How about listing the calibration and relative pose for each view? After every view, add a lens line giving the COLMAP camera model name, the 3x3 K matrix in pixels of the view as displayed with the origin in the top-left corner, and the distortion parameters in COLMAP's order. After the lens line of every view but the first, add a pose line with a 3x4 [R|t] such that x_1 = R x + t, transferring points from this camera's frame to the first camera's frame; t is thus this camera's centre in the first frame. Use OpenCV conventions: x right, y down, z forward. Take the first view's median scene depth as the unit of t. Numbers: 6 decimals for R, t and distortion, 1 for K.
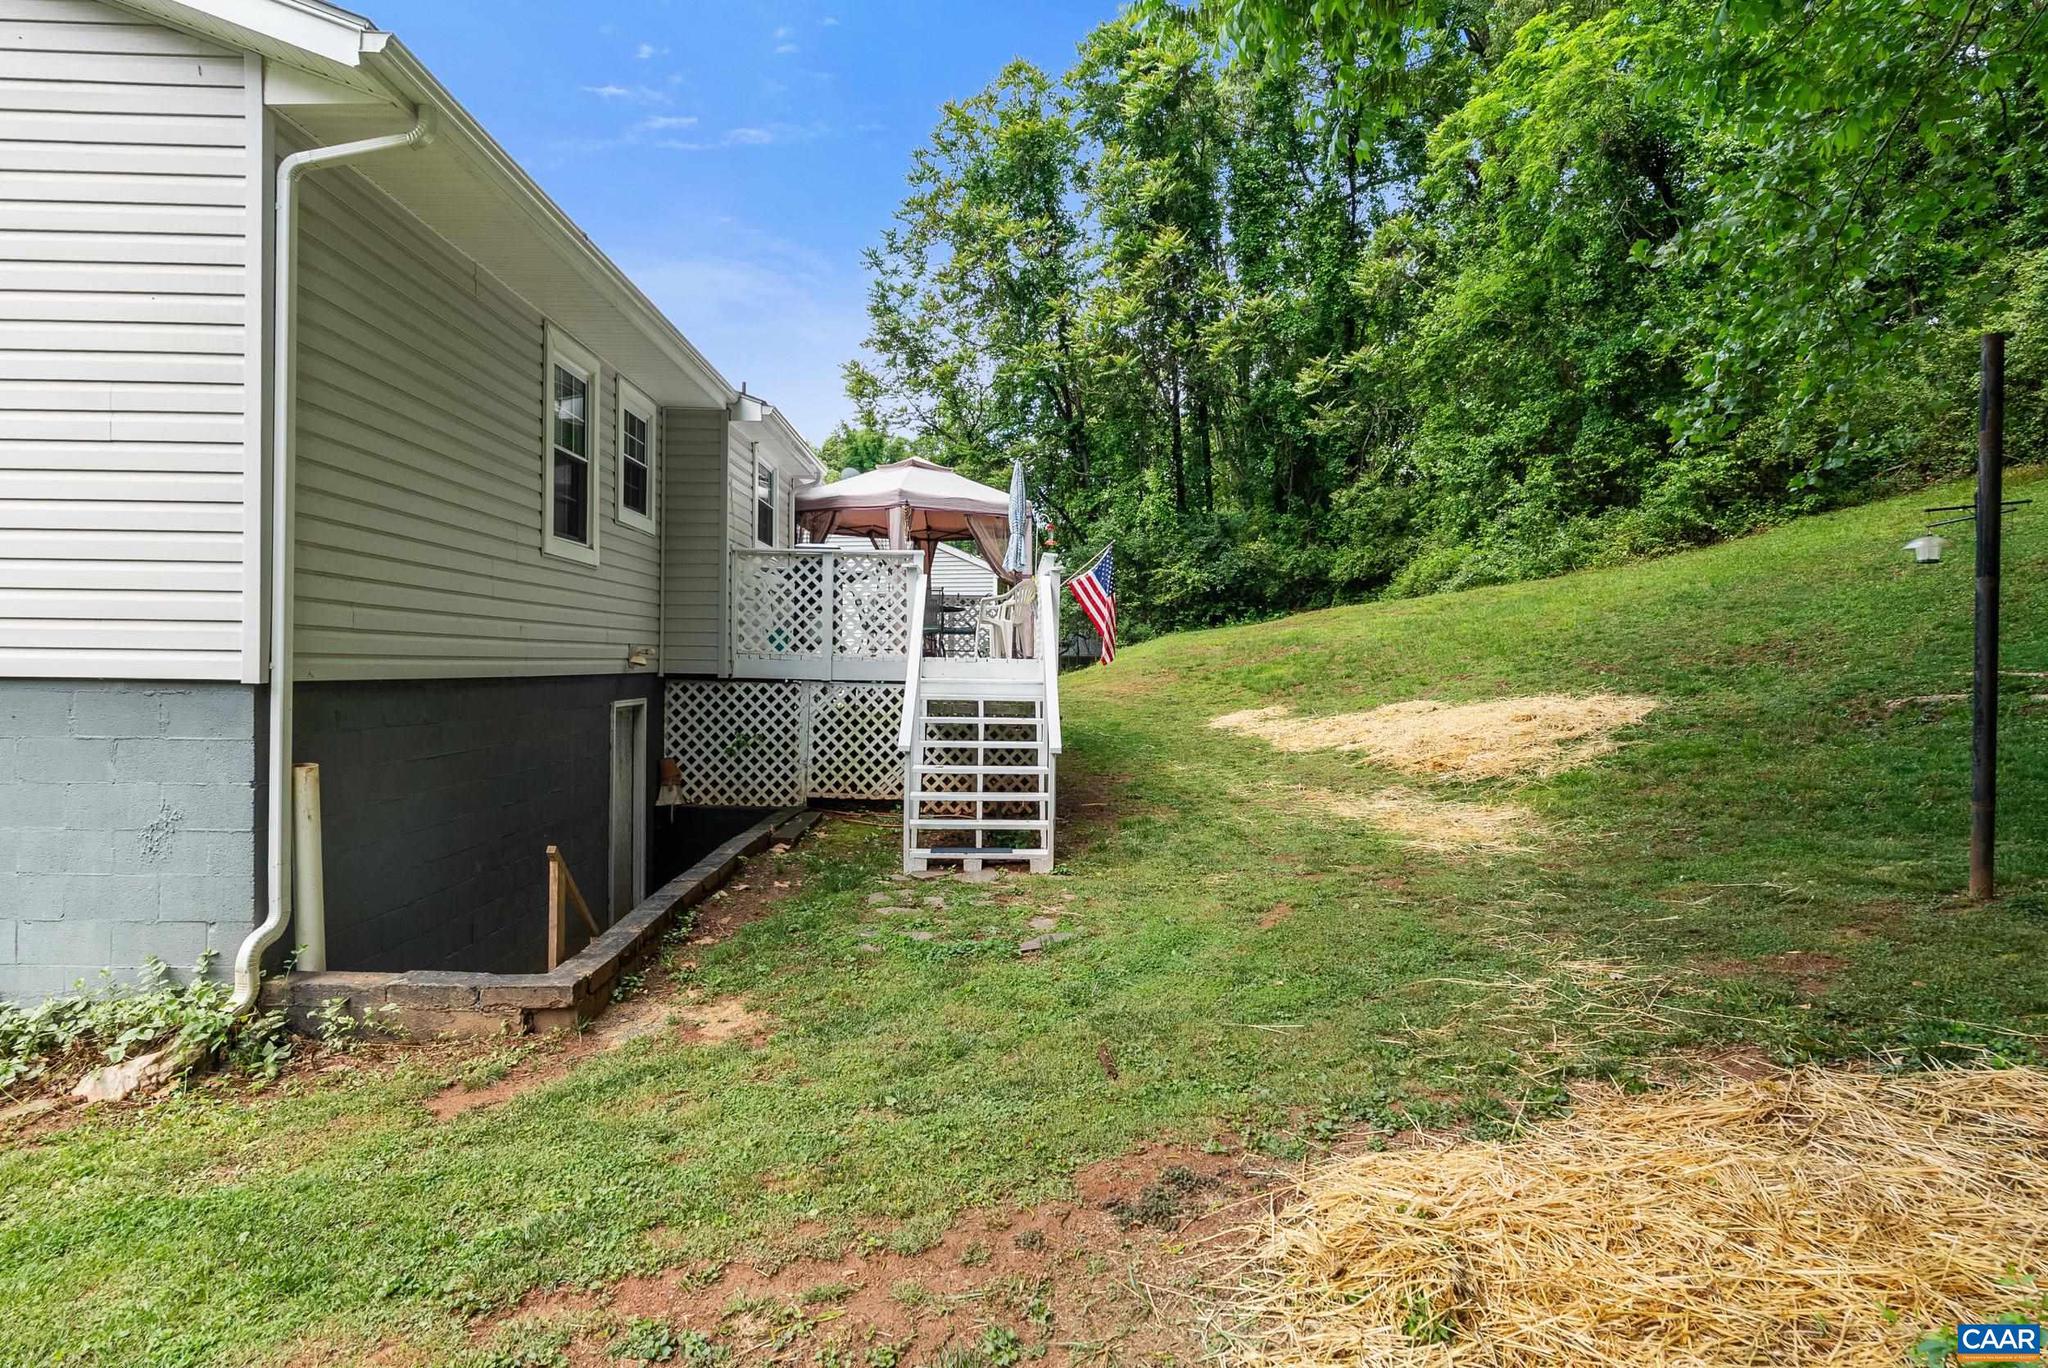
lens RADIAL K [[1121.3, 0, 1024.0], [0, 1121.3, 684.0], [0, 0, 1]] dist [0.000068, 0.000592]
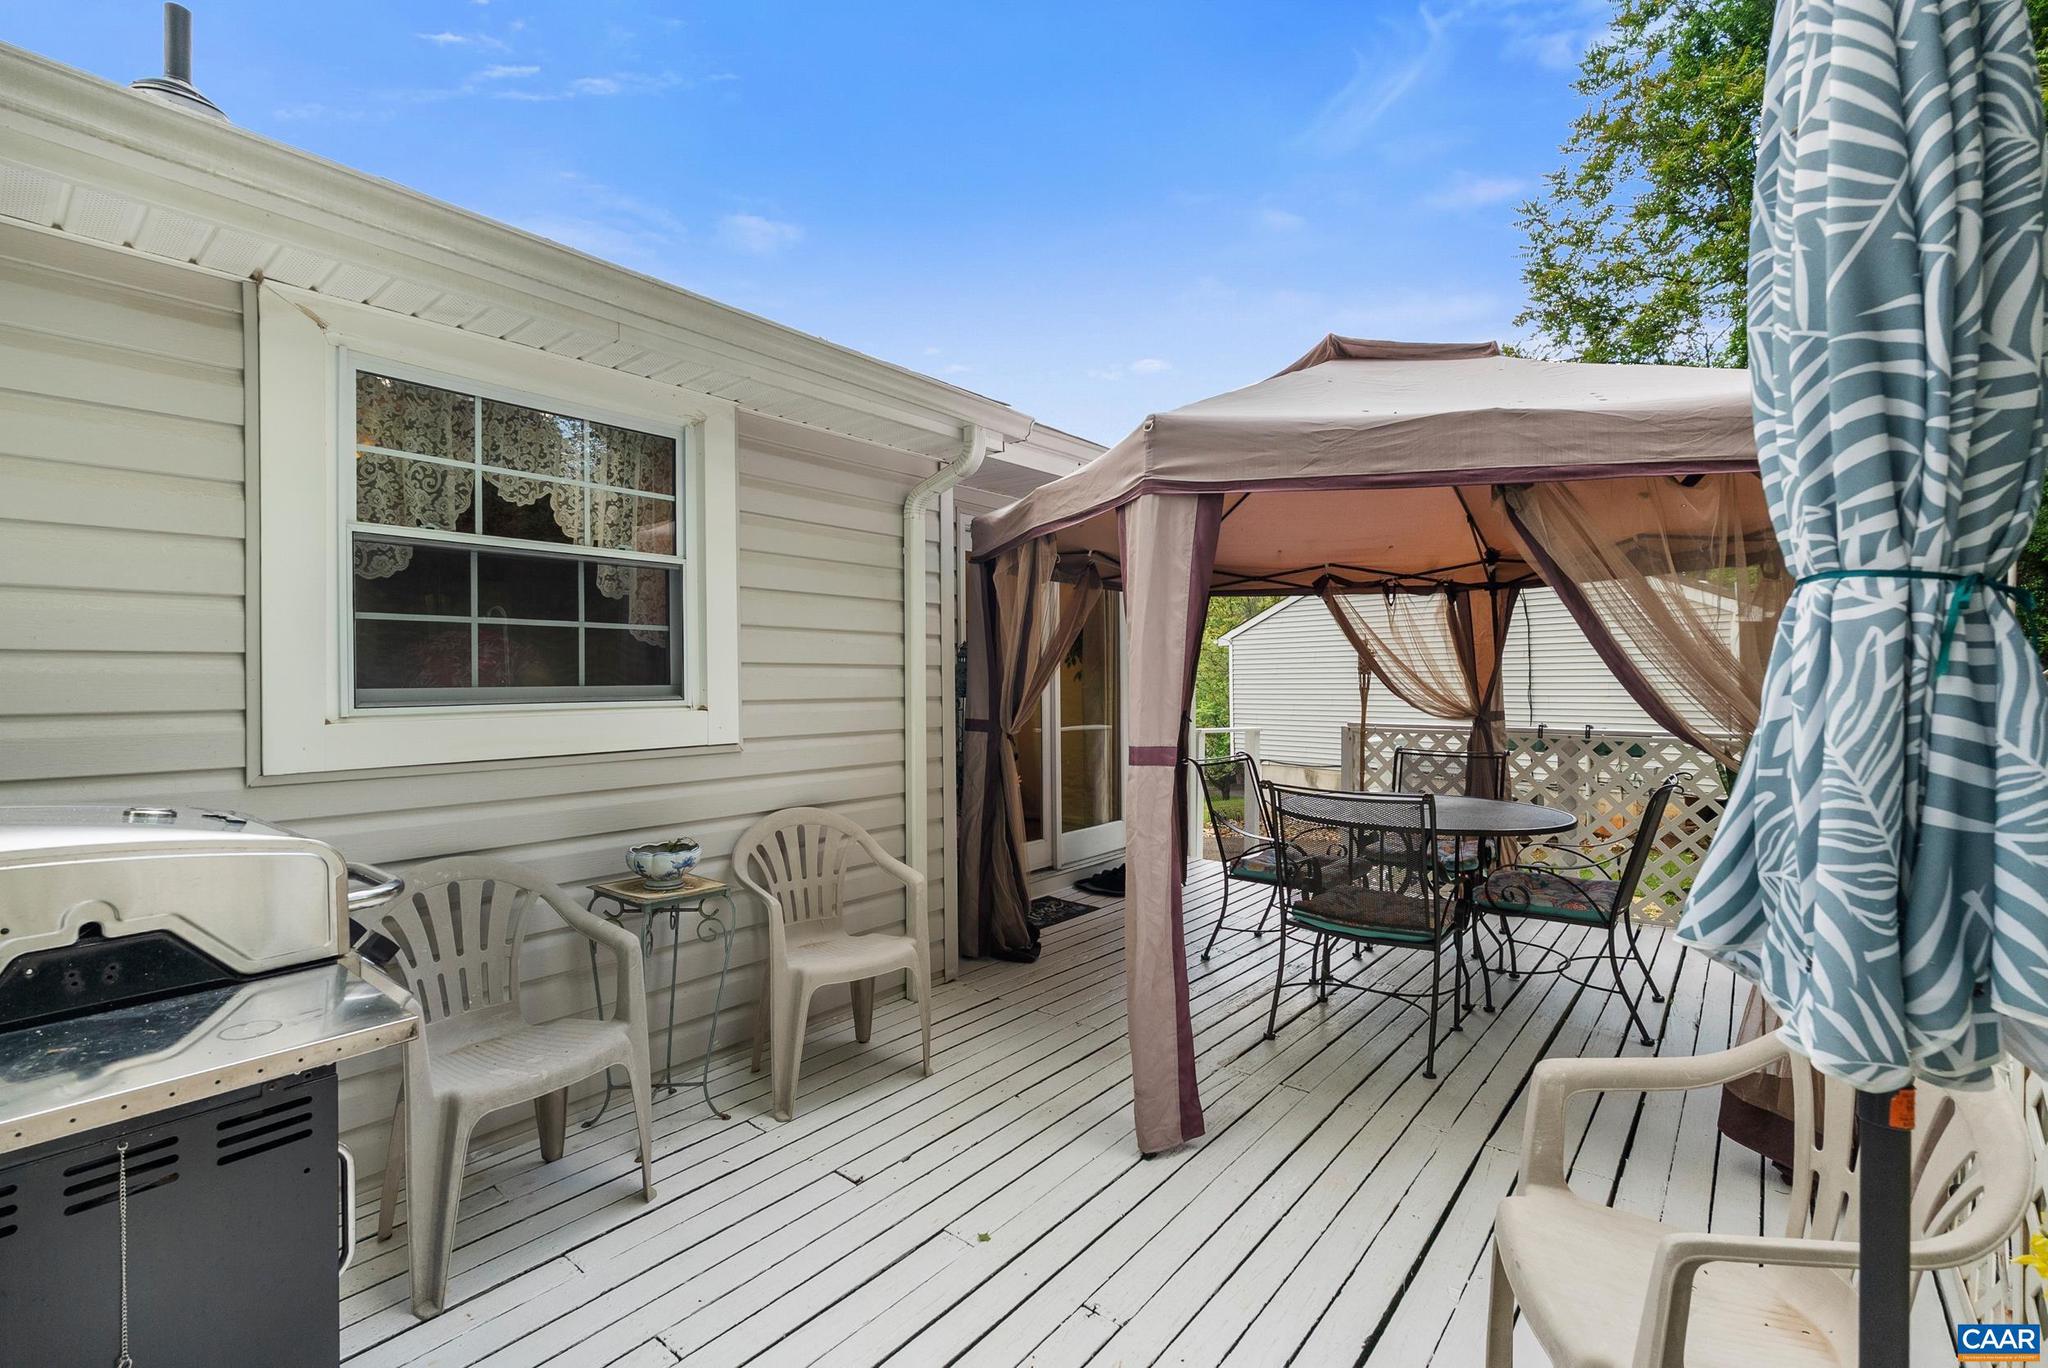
lens RADIAL K [[893.5, 0, 1024.0], [0, 893.5, 684.0], [0, 0, 1]] dist [-0.002762, -0.000179]
pose [[0.759018, -0.017791, -0.650826, -0.003584], [0.007436, 0.999798, -0.018658, -0.042777], [0.651027, 0.009322, 0.758998, 0.313542]]
